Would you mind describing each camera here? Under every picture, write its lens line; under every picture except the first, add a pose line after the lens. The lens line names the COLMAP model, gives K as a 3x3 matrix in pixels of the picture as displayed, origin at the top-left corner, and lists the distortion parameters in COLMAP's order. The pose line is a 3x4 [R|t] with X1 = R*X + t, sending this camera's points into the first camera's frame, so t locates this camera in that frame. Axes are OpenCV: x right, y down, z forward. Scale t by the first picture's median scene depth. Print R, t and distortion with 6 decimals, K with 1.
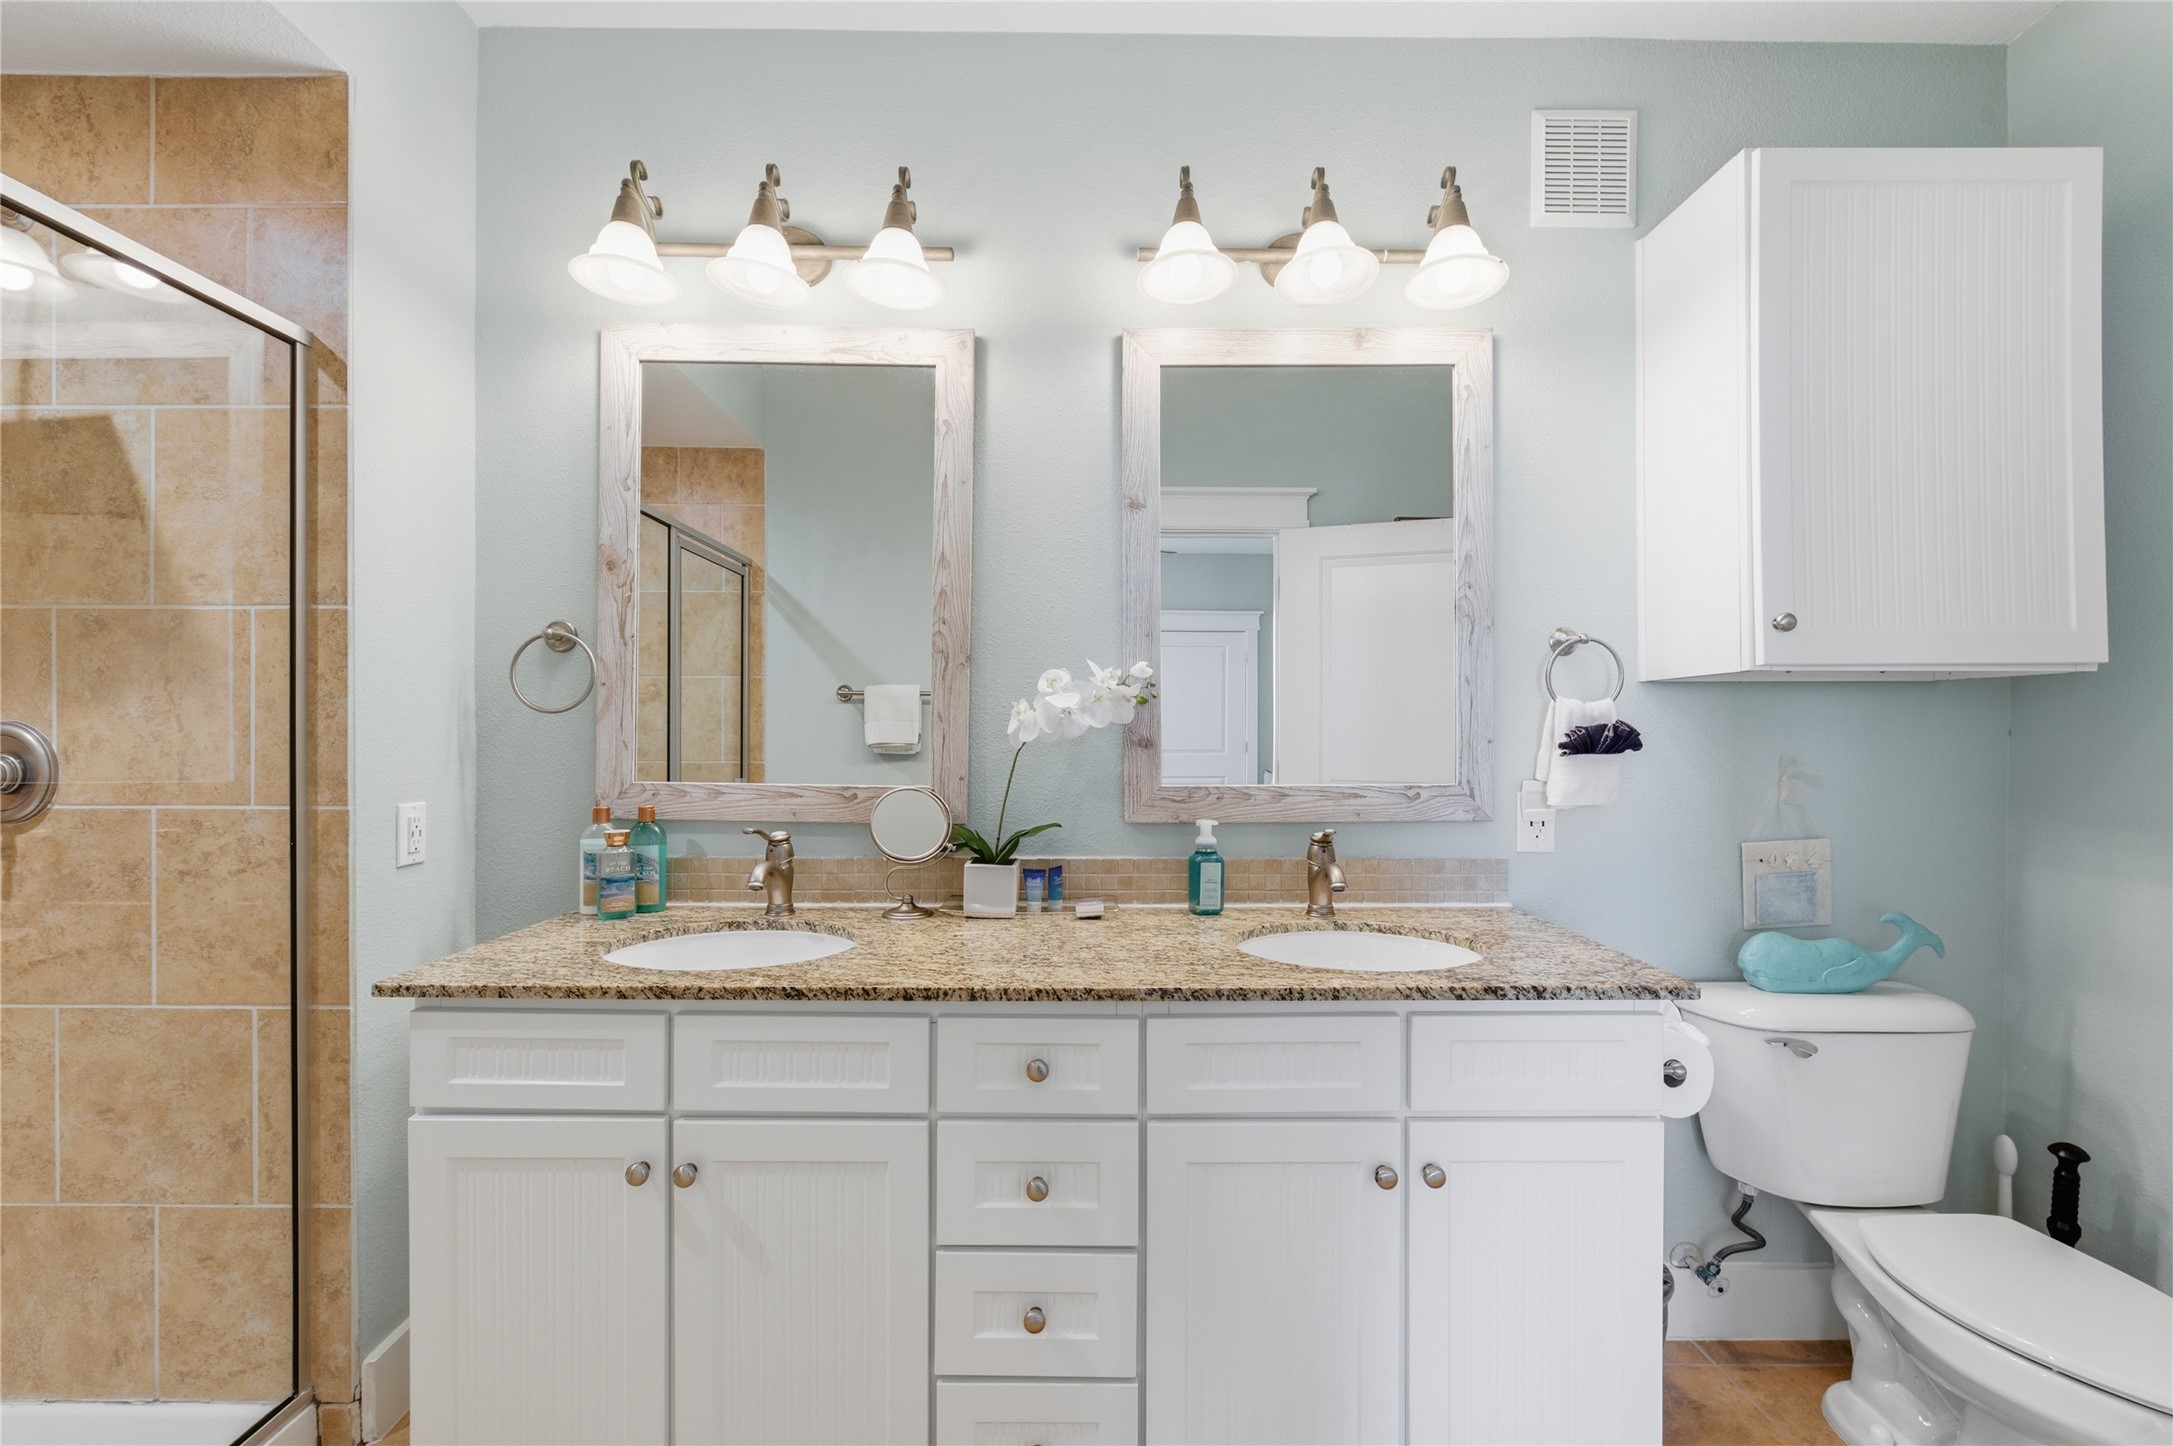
lens RADIAL K [[902.9, 0, 1123.5], [0, 902.9, 722.2], [0, 0, 1]] dist [0.005676, -0.001313]
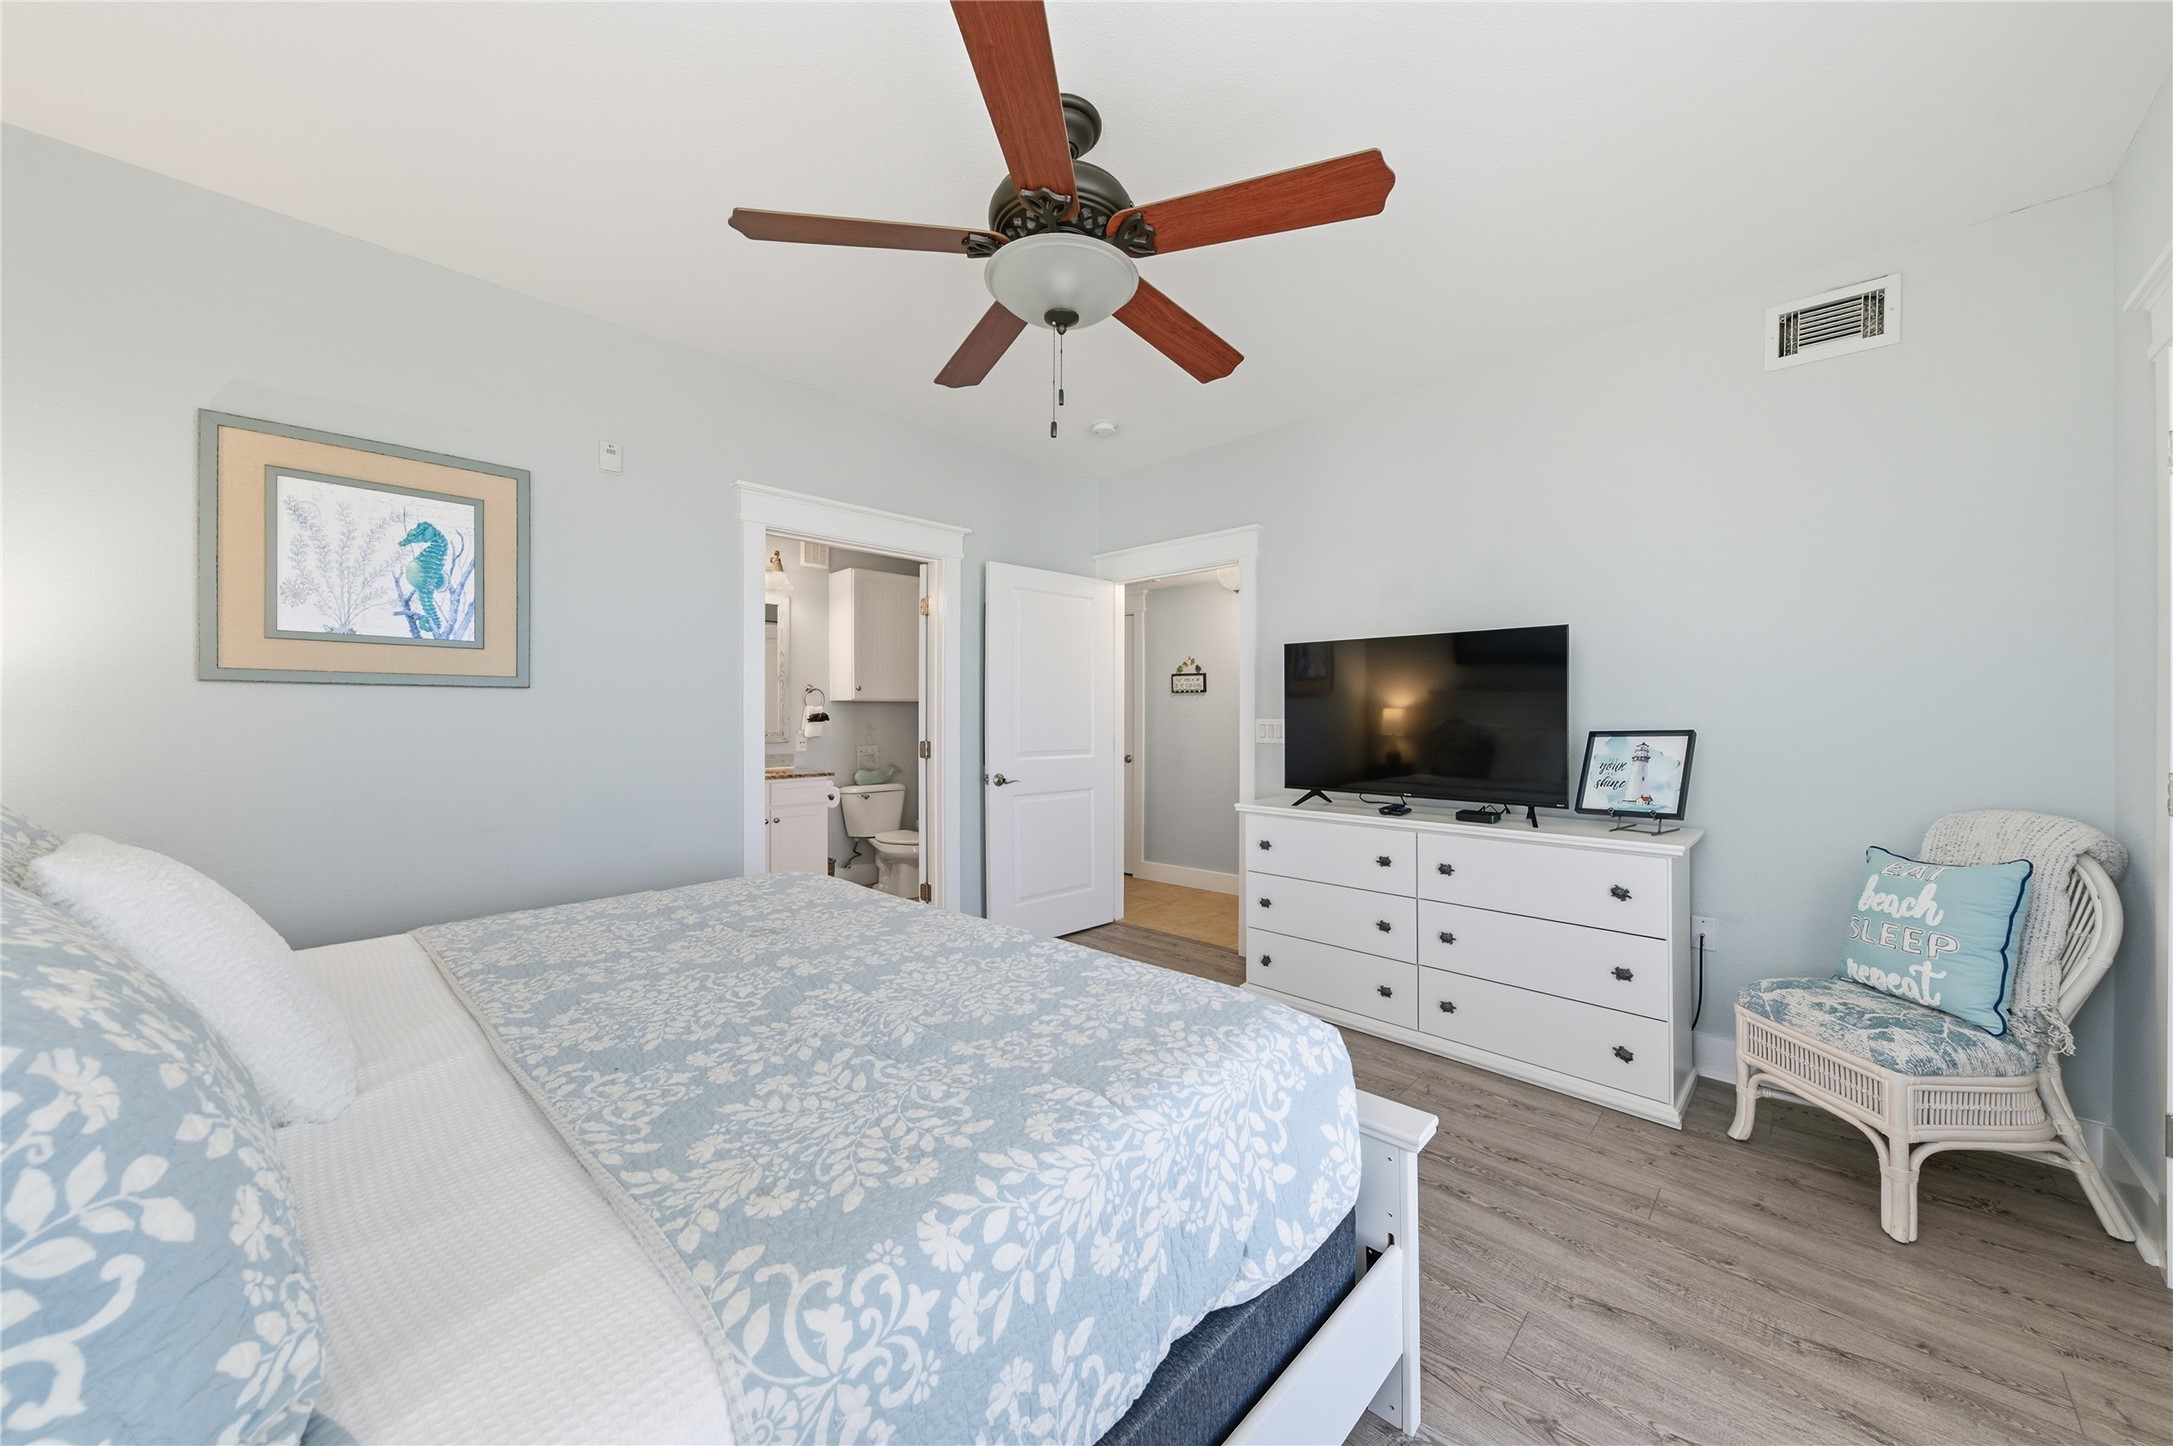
lens RADIAL K [[762.2, 0, 1091.5], [0, 762.2, 715.8], [0, 0, 1]] dist [-0.004376, 0.001053]
pose [[0.715539, -0.000209, 0.698572, -0.780839], [-0.005905, 0.999962, 0.006347, -0.014470], [-0.698548, -0.008666, 0.715511, -1.857765]]
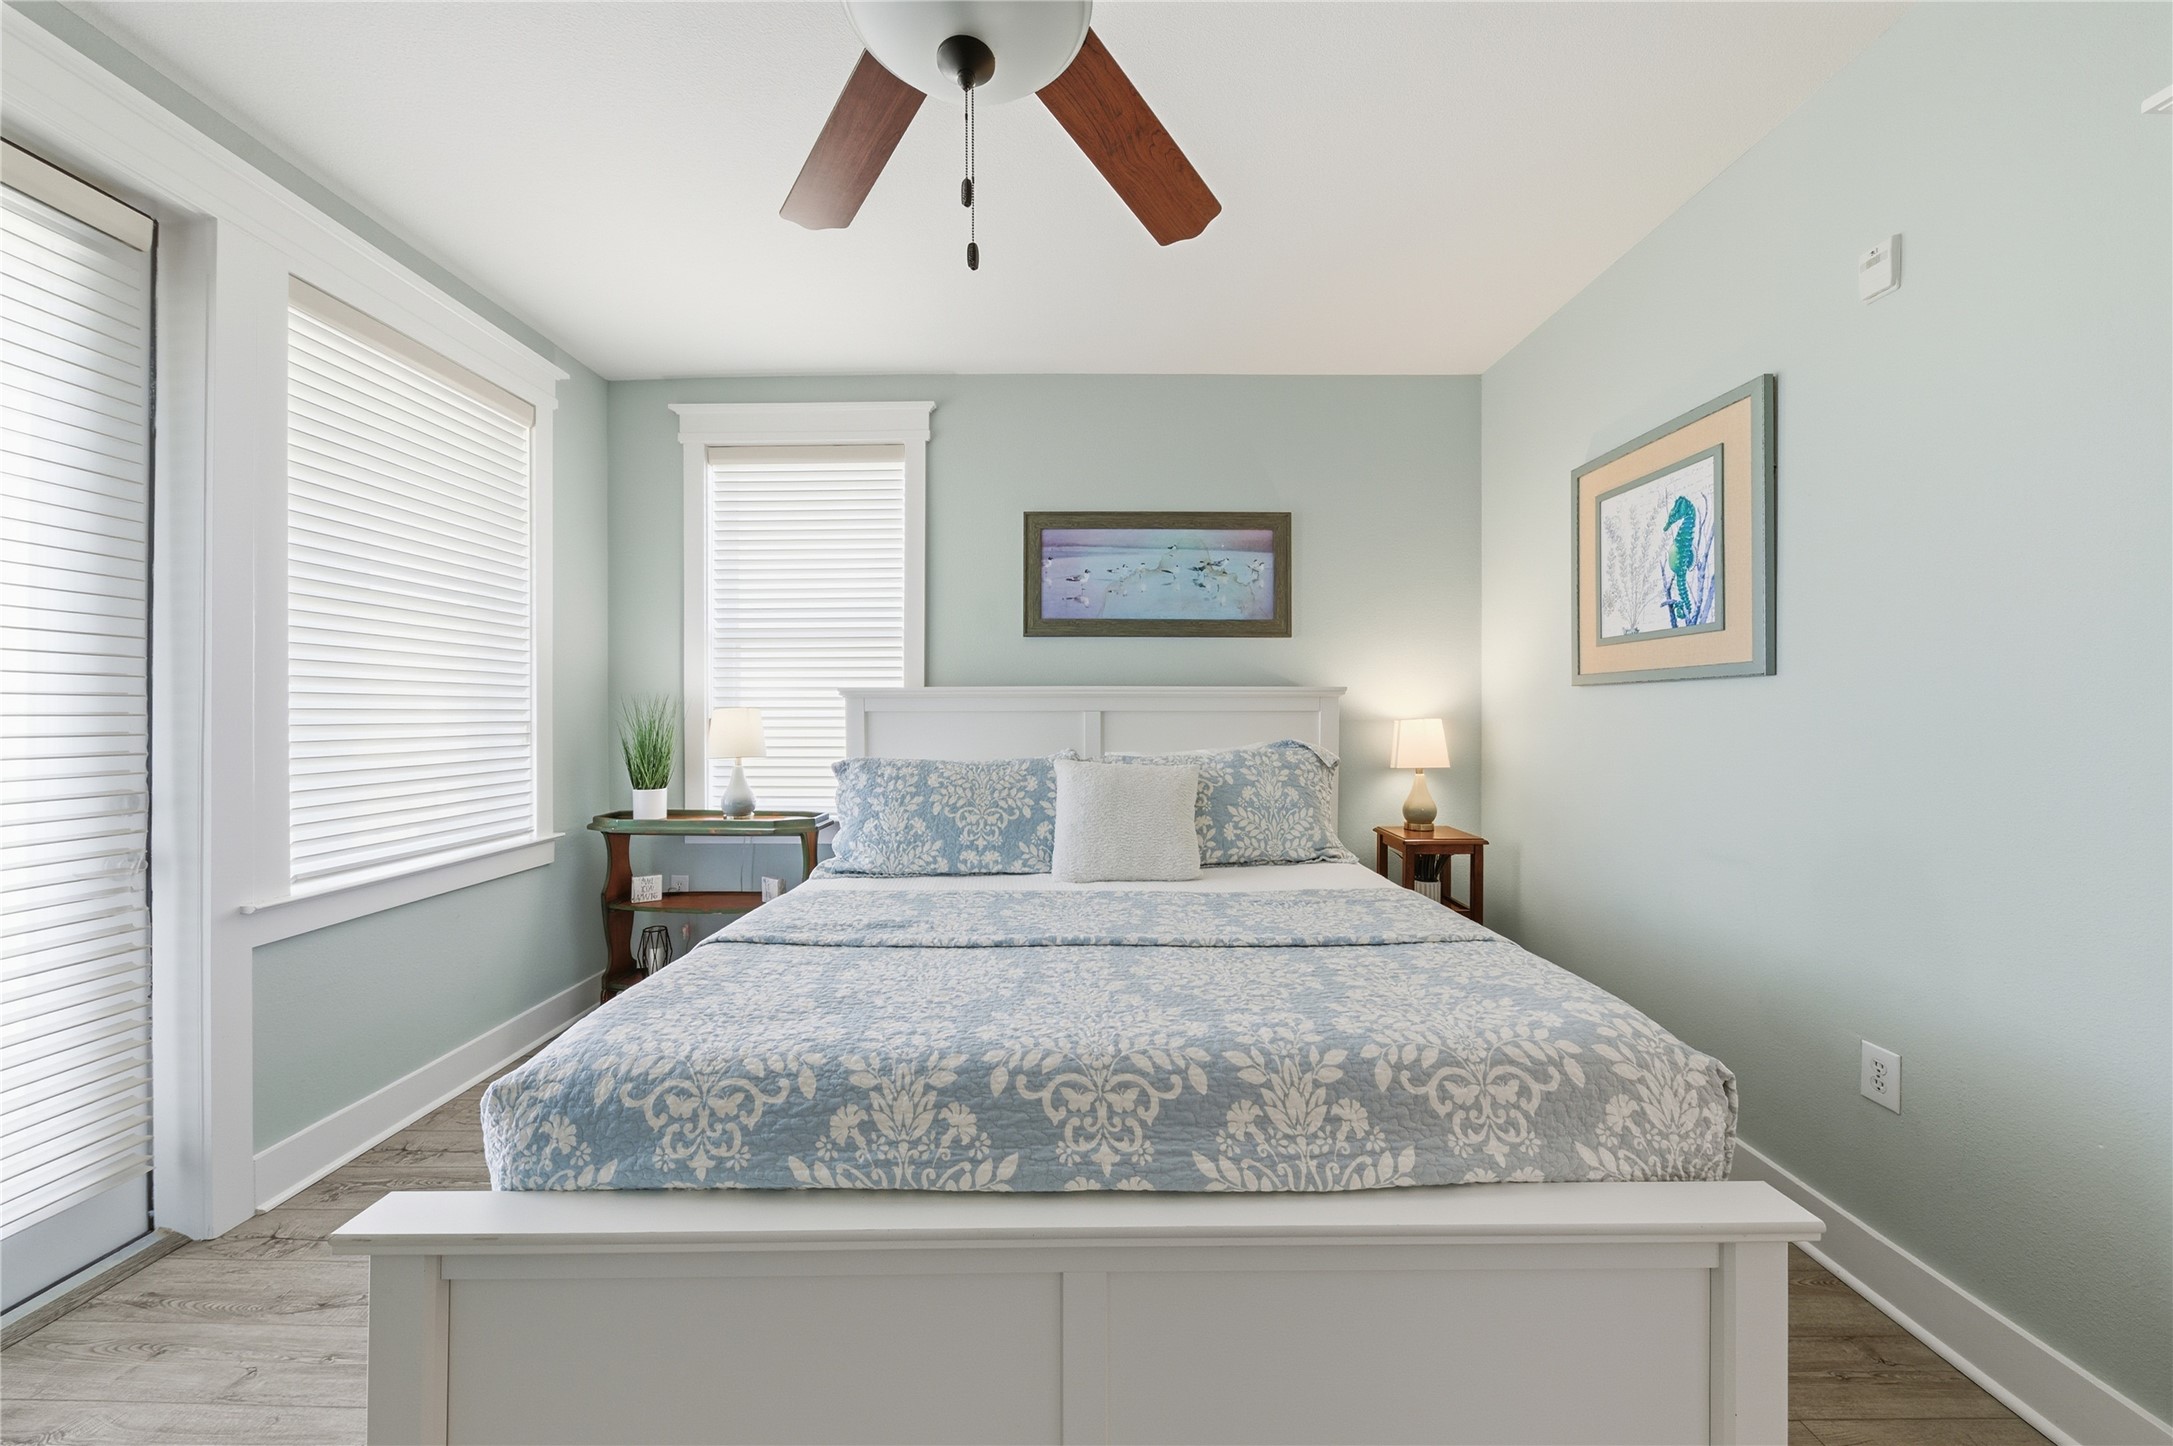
lens RADIAL K [[762.2, 0, 1082.7], [0, 762.2, 717.5], [0, 0, 1]] dist [-0.004376, 0.001053]
pose [[-0.037612, 0.002579, -0.999289, 0.537201], [0.006369, 0.999977, 0.002341, -0.002737], [0.999272, -0.006277, -0.037628, -0.970019]]
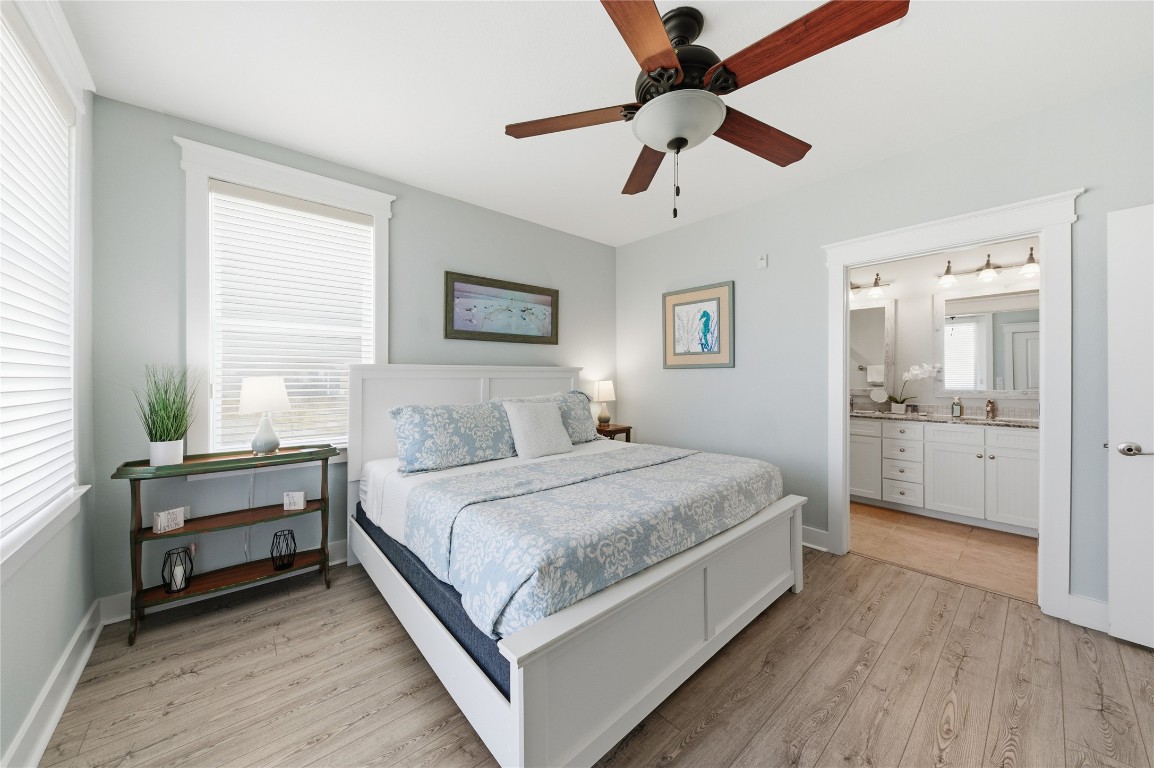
lens RADIAL K [[404.8, 0, 578.6], [0, 404.8, 380.2], [0, 0, 1]] dist [-0.004376, 0.001053]
pose [[0.630299, 0.000106, -0.776352, 0.486192], [0.009538, 0.999923, 0.007881, -0.013262], [0.776294, -0.012372, 0.630250, -1.848713]]
